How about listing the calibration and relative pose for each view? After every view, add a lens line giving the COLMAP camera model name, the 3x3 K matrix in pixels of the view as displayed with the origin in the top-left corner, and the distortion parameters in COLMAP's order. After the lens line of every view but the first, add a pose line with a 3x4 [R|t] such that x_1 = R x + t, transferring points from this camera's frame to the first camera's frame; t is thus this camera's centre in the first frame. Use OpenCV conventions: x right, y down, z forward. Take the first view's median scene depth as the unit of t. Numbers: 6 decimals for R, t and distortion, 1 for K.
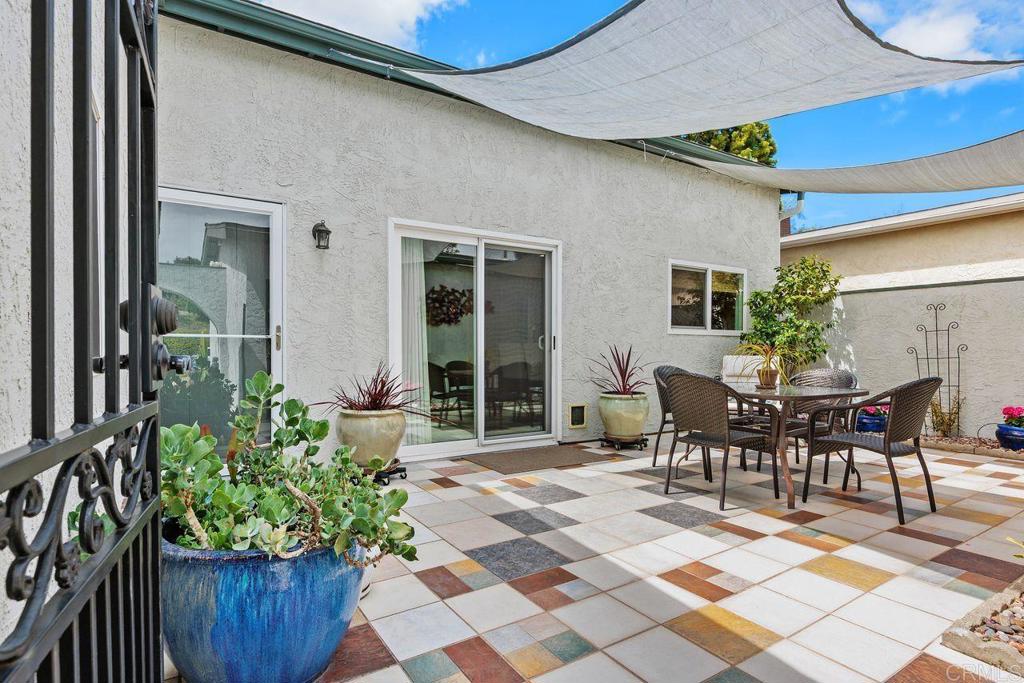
lens RADIAL K [[541.7, 0, 511.5], [0, 541.7, 355.2], [0, 0, 1]] dist [0.000973, 0.001255]
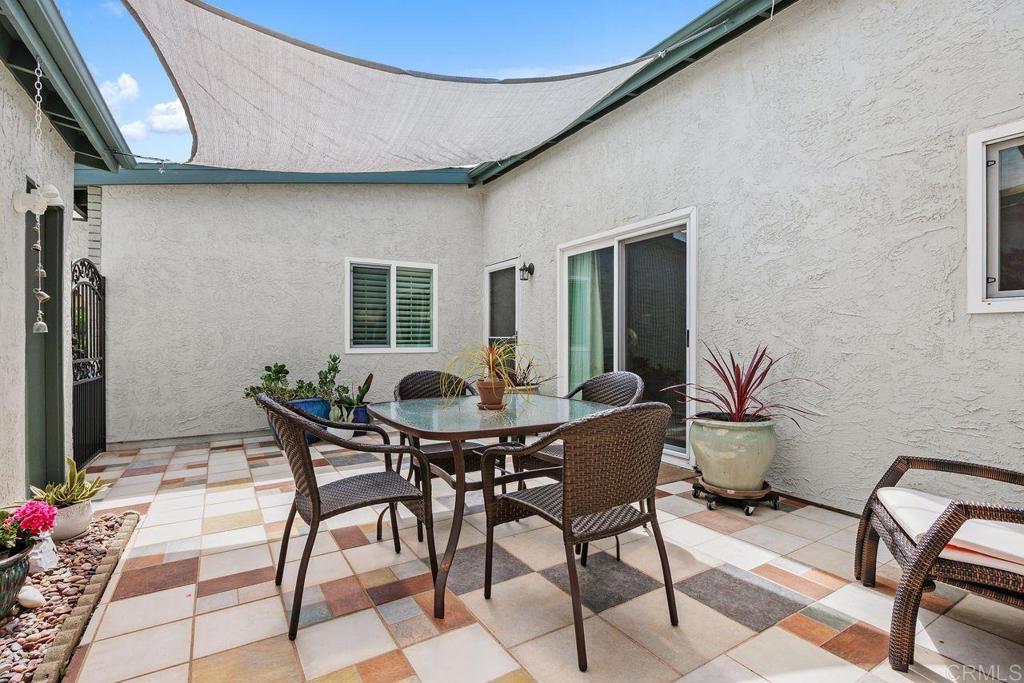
lens RADIAL K [[483.2, 0, 507.0], [0, 483.2, 344.8], [0, 0, 1]] dist [-0.002800, -0.000482]
pose [[-0.036470, -0.002027, -0.999333, 0.784641], [-0.022094, 0.999755, -0.001221, -0.007956], [0.999090, 0.022035, -0.036506, 0.764781]]
